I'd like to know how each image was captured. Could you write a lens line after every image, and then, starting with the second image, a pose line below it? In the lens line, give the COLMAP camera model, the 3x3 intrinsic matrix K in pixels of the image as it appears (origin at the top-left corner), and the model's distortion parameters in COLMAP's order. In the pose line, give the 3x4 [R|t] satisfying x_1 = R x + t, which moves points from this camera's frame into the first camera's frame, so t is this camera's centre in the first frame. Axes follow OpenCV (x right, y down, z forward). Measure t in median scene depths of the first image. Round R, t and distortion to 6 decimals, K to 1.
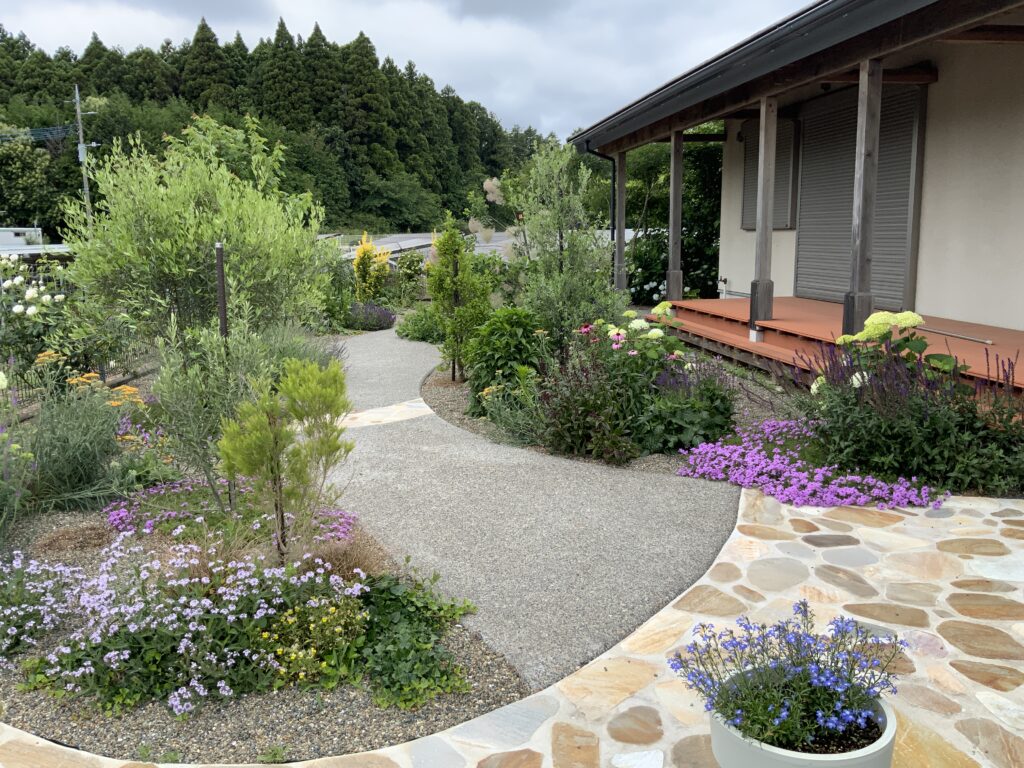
lens RADIAL K [[864.6, 0, 512.0], [0, 864.6, 384.0], [0, 0, 1]] dist [0.076118, -0.112230]
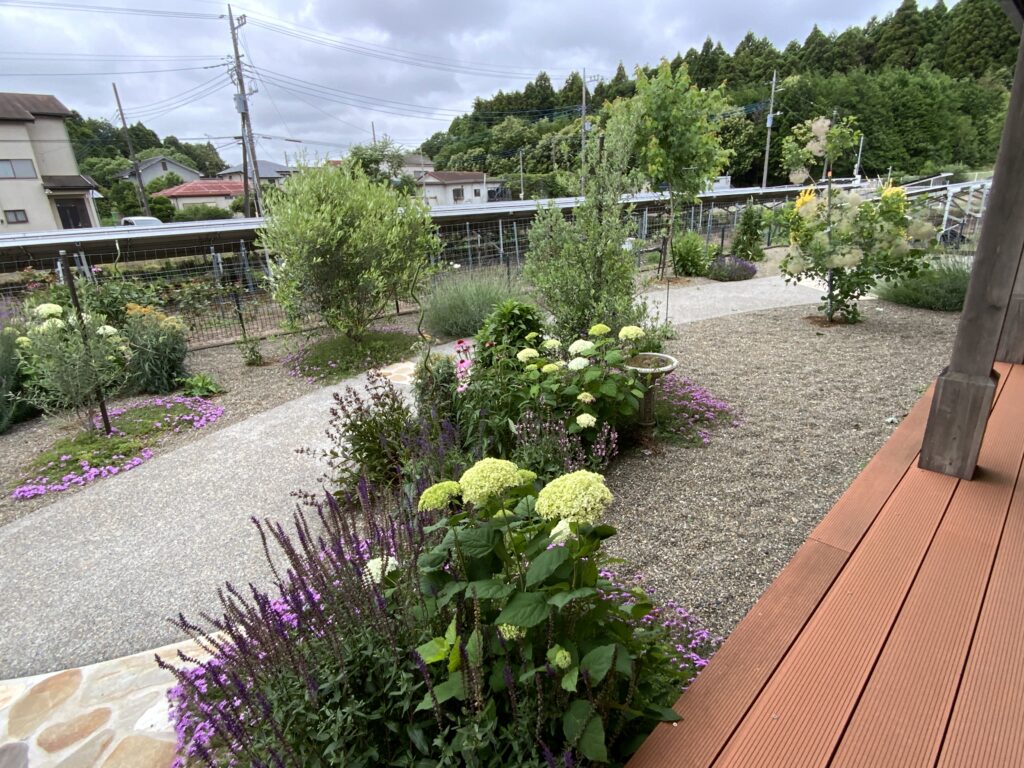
lens RADIAL K [[542.2, 0, 512.0], [0, 542.2, 384.0], [0, 0, 1]] dist [-0.002121, -0.000396]
pose [[0.591921, 0.262559, -0.762031, 0.068296], [-0.105141, 0.962528, 0.249970, -0.021371], [0.799109, -0.067842, 0.597347, 0.088696]]
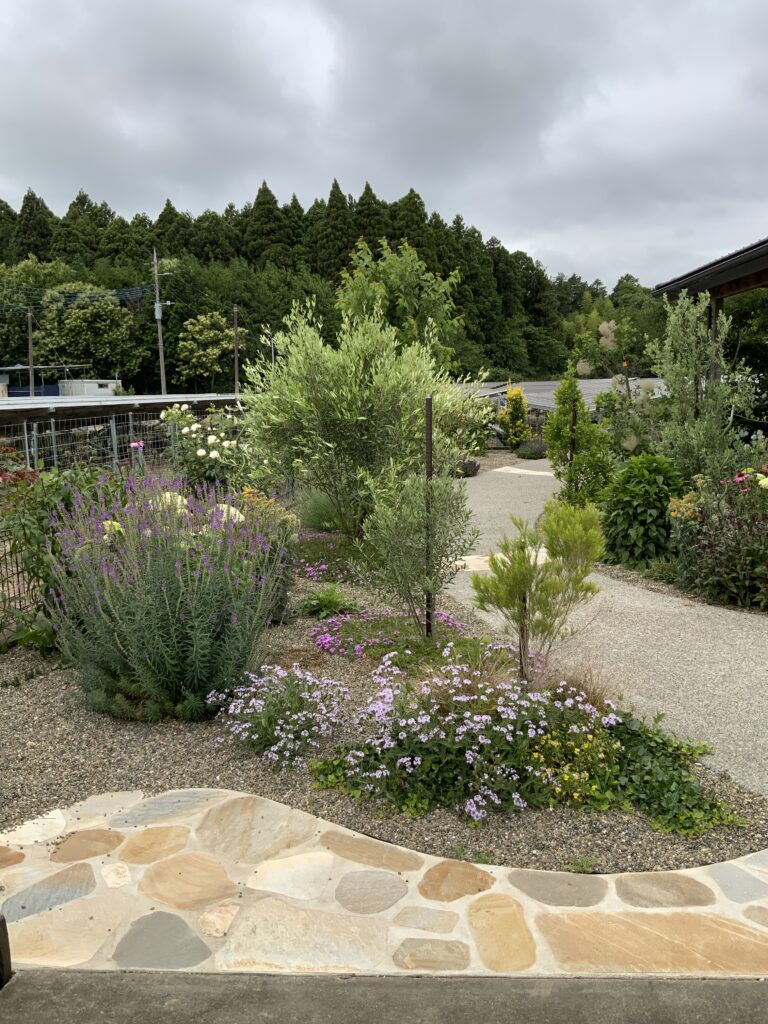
lens RADIAL K [[872.9, 0, 385.1], [0, 872.9, 484.2], [0, 0, 1]] dist [0.142020, -0.293931]
pose [[0.983304, 0.017619, -0.181114, -0.013856], [-0.027921, 0.998124, -0.054493, 0.001046], [0.179814, 0.058641, 0.981951, -0.006016]]
